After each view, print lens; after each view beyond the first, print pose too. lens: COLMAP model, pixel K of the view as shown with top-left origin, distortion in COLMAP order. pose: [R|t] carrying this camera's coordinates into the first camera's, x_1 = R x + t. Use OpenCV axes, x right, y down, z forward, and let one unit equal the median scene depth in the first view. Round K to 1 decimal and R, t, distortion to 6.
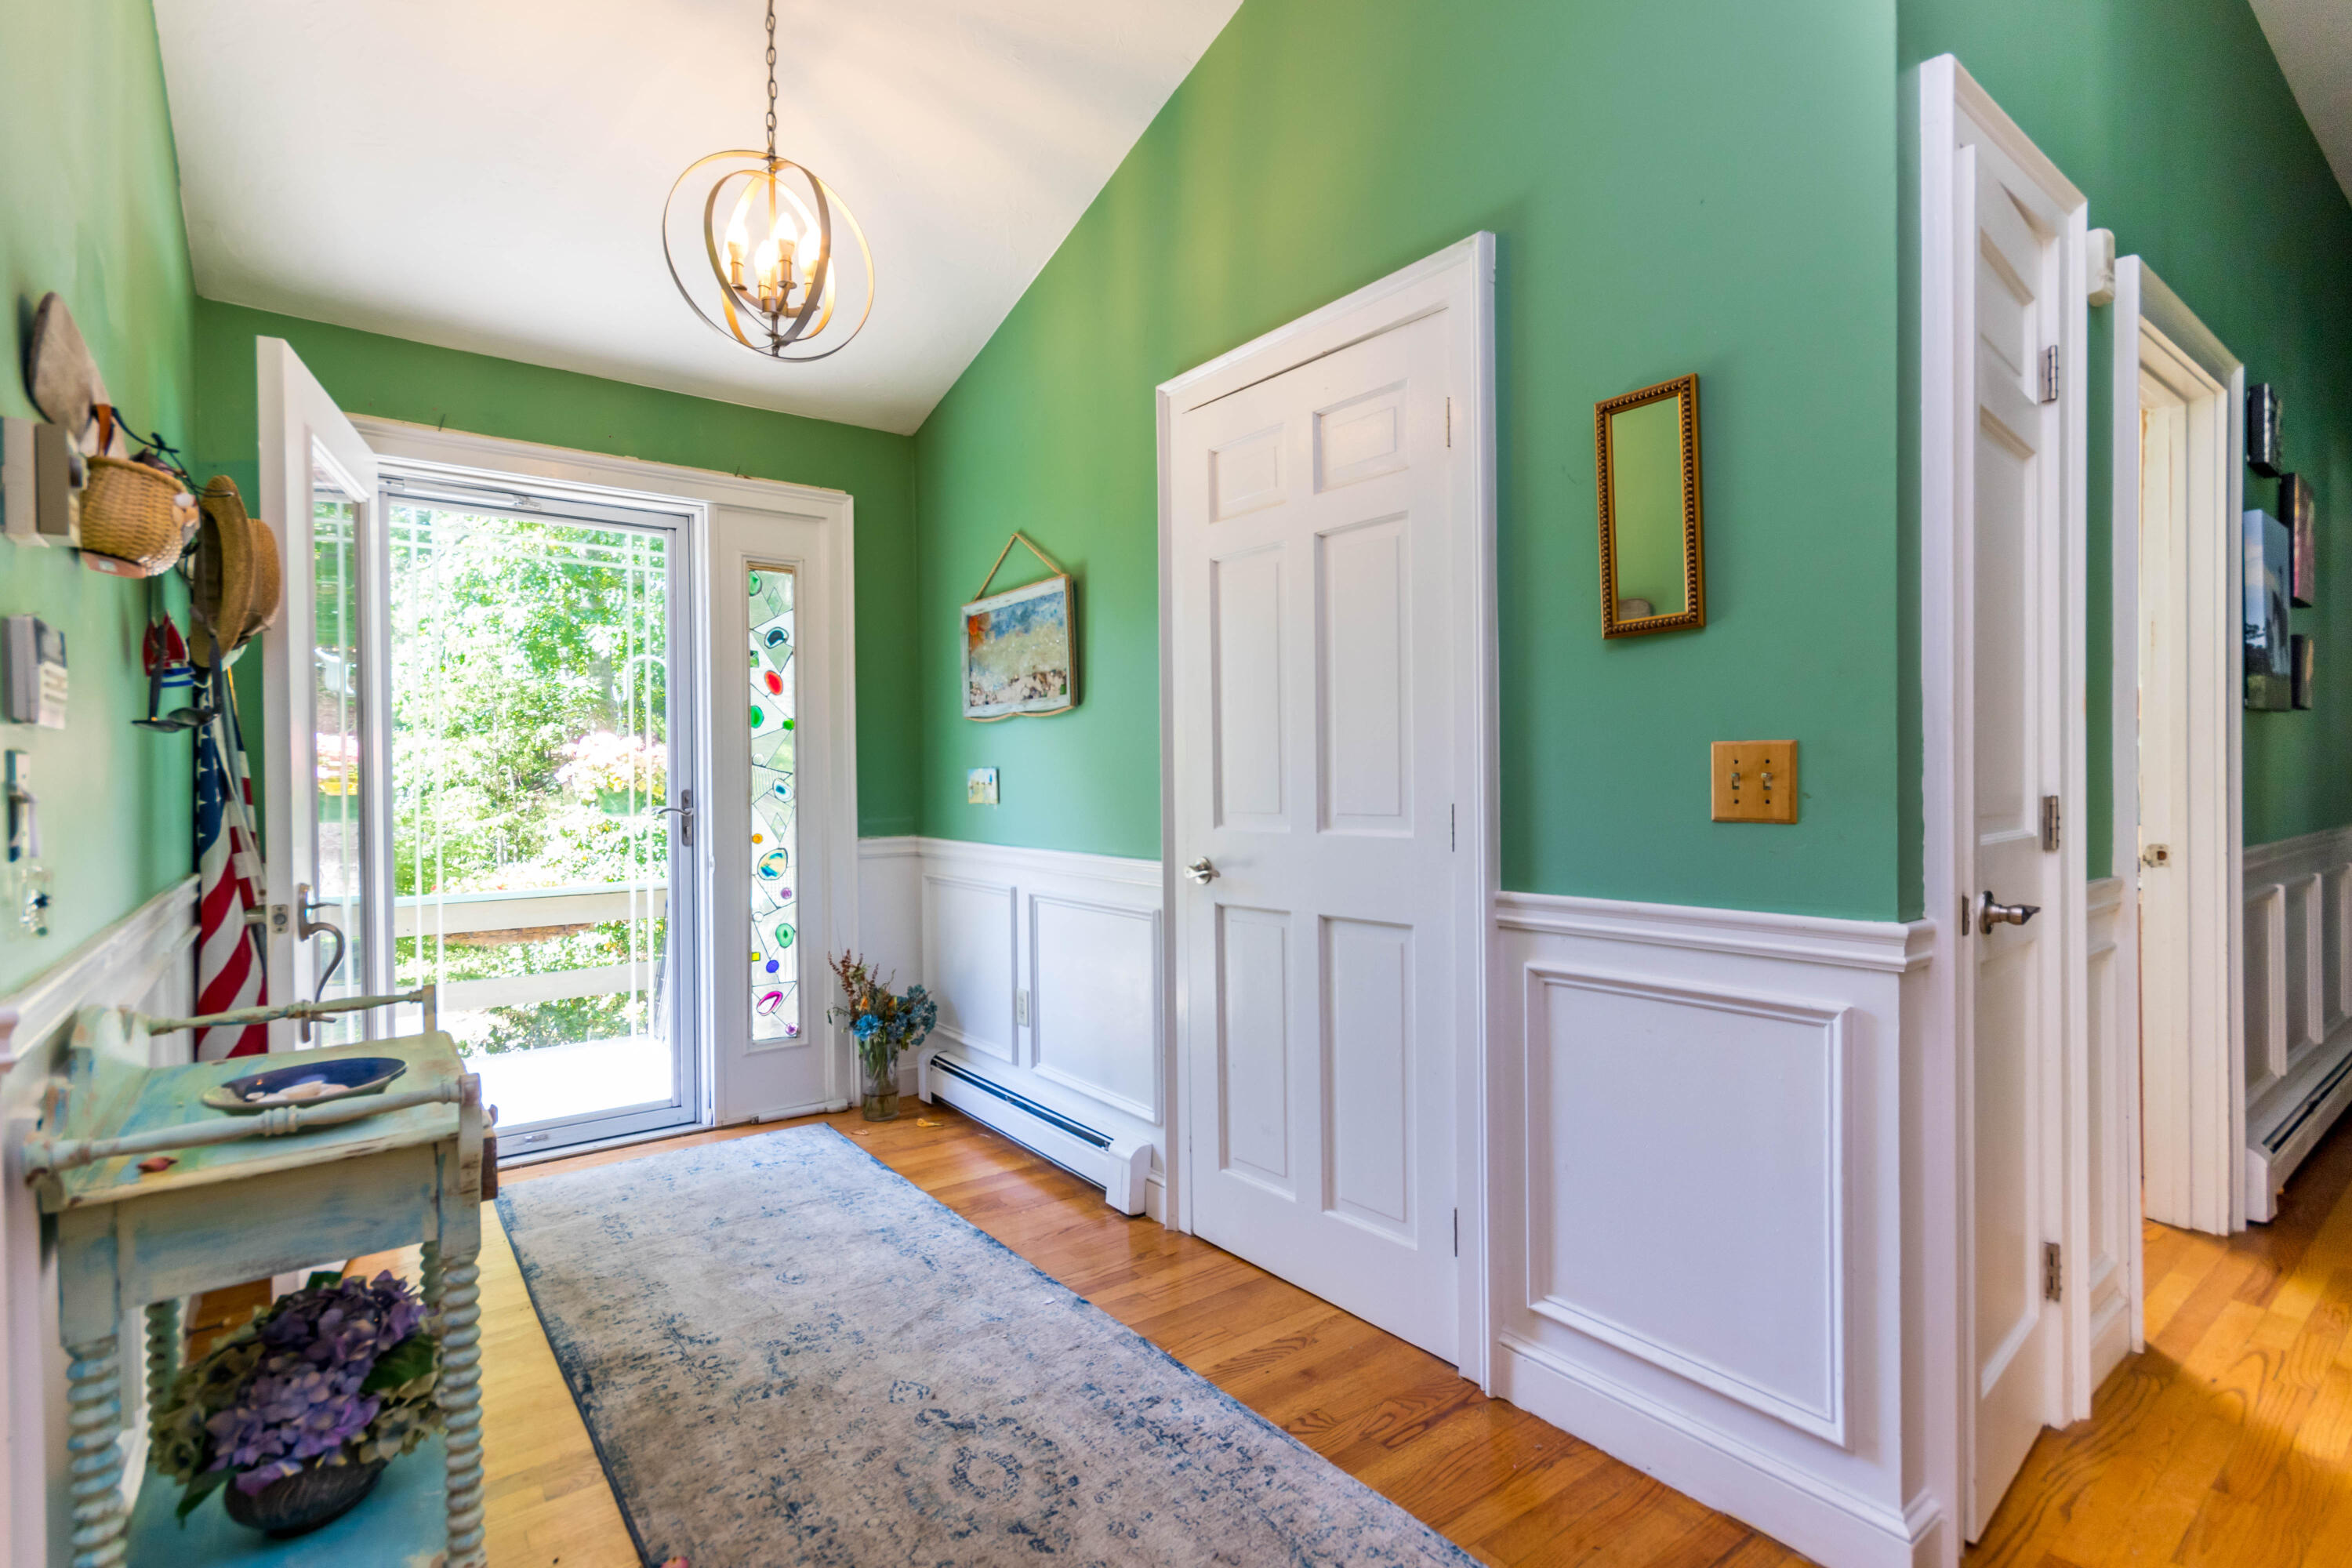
lens RADIAL K [[1099.9, 0, 1170.0], [0, 1099.9, 784.7], [0, 0, 1]] dist [0.004577, 0.002929]
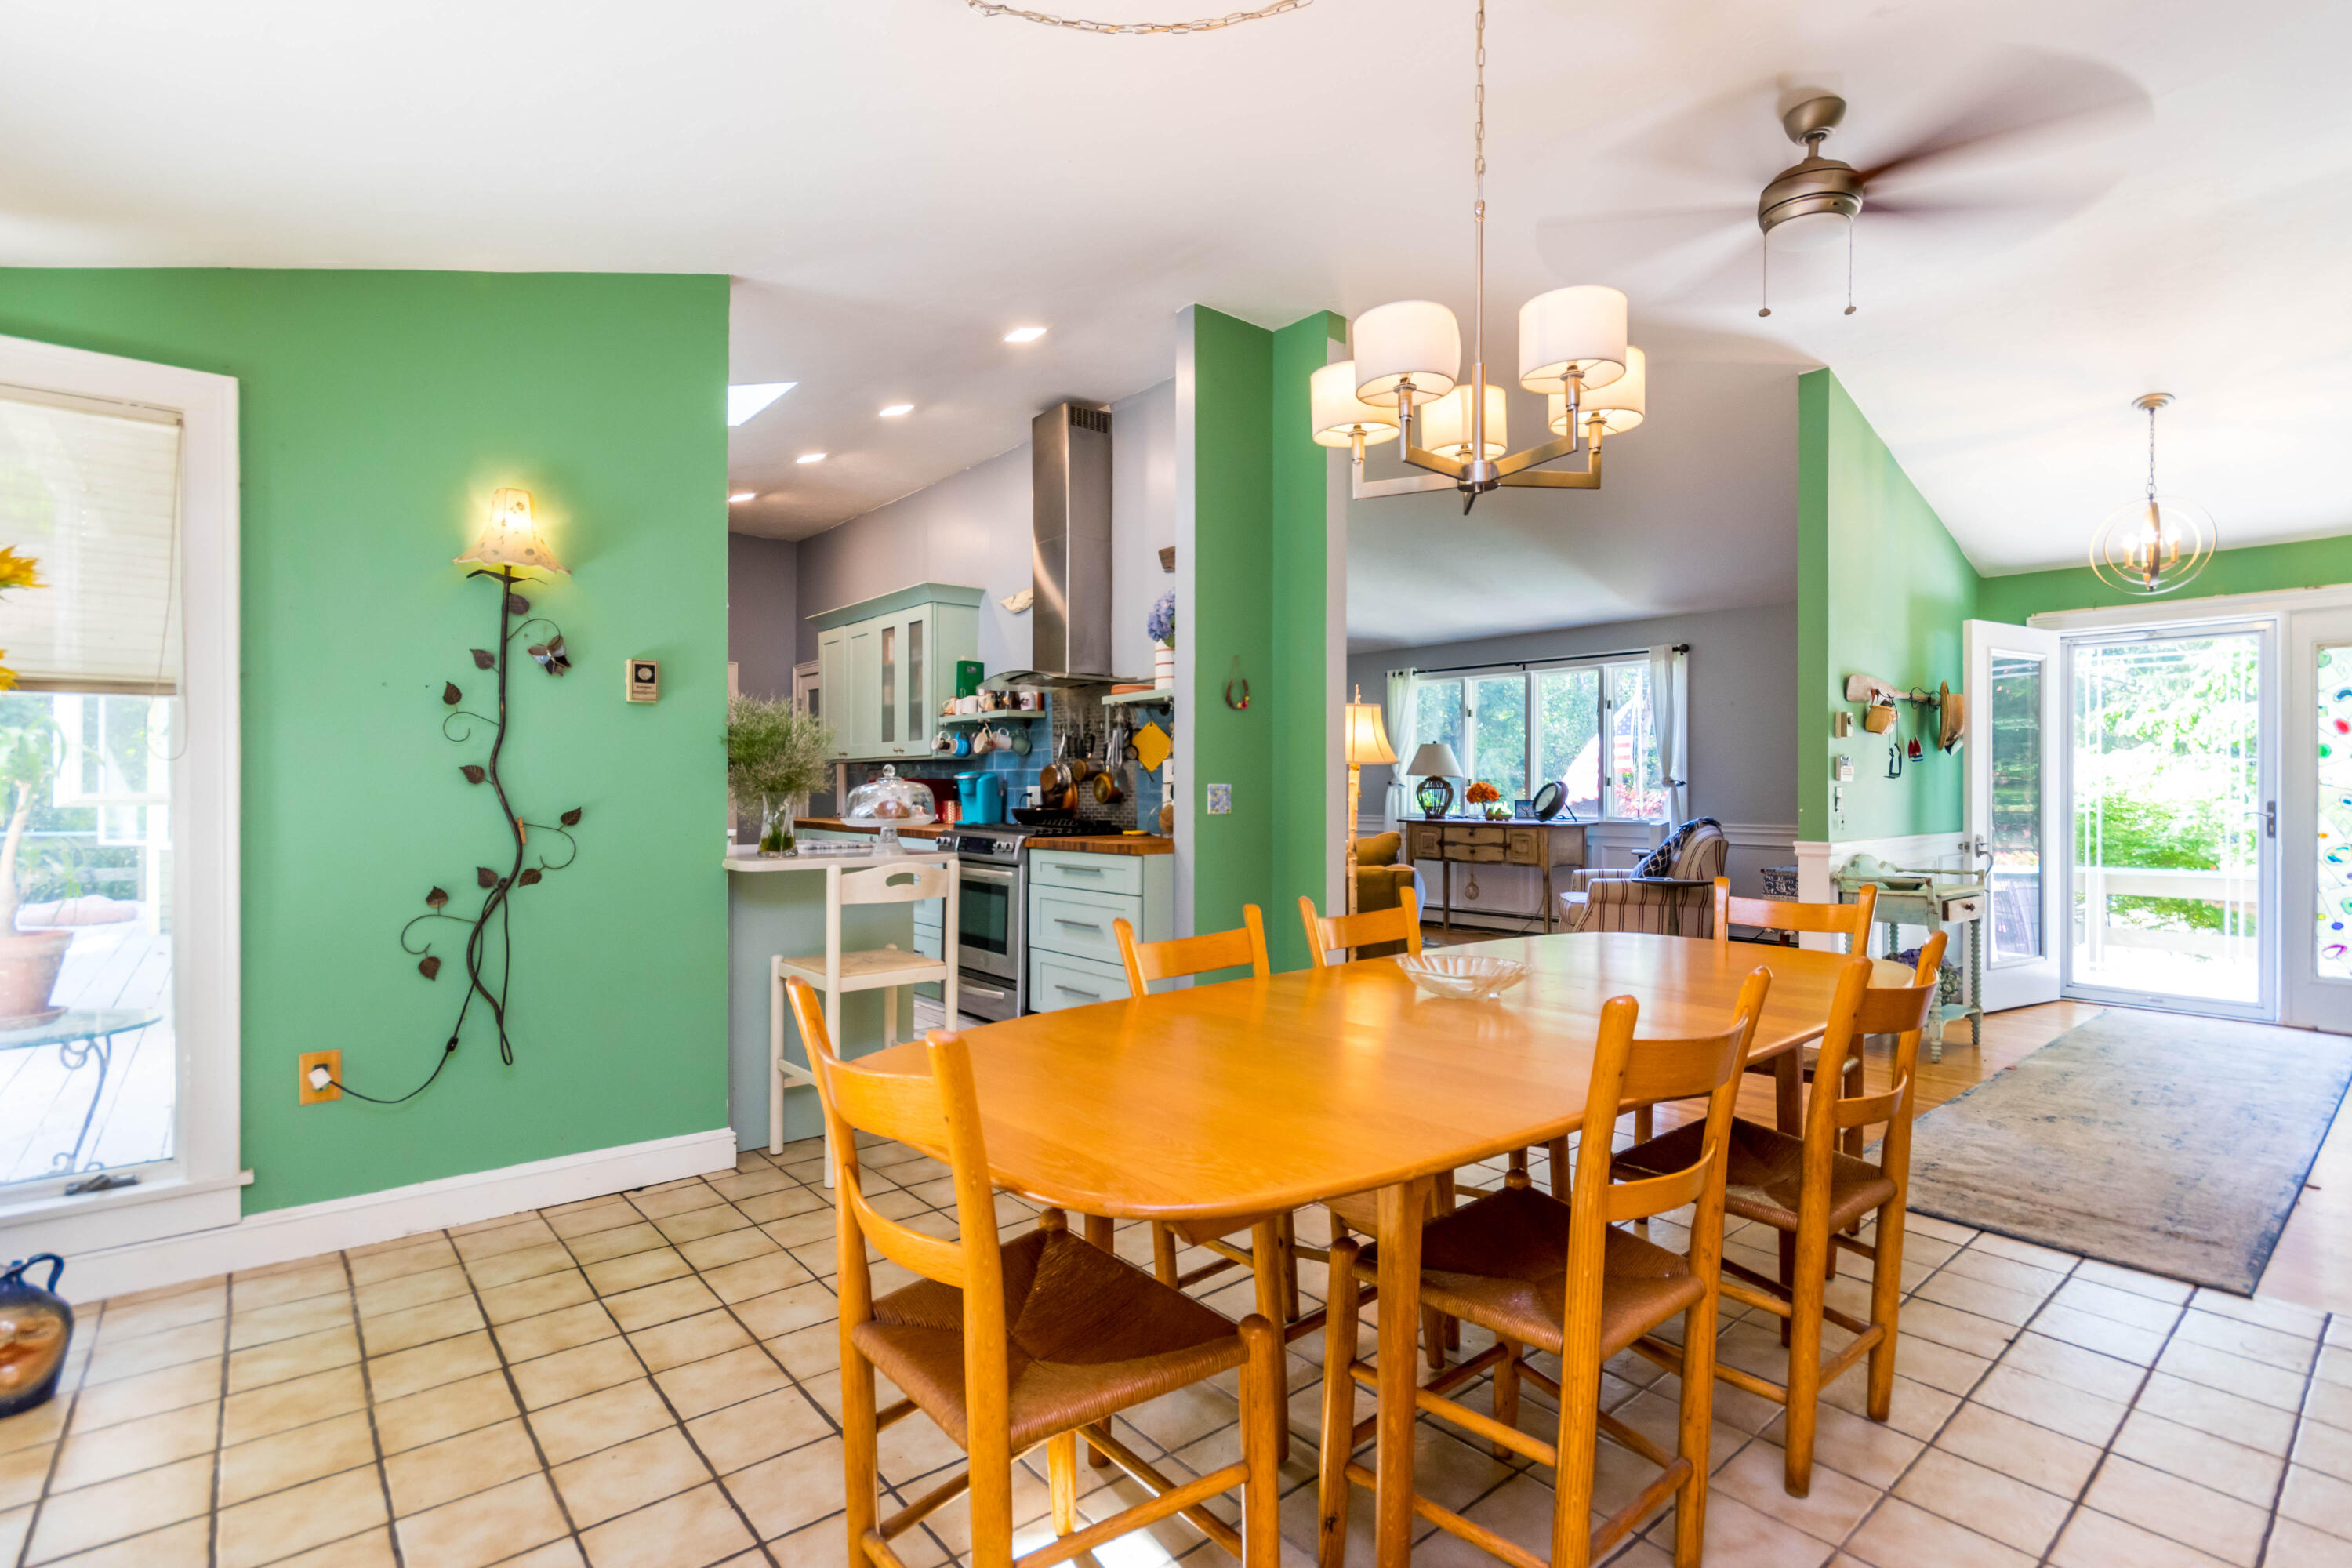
lens RADIAL K [[1099.9, 0, 1185.4], [0, 1099.9, 787.4], [0, 0, 1]] dist [0.004577, 0.002929]
pose [[0.041588, 0.001487, -0.999134, 1.016471], [-0.009281, 0.999956, 0.001101, -0.001588], [0.999092, 0.009227, 0.041600, -0.553131]]
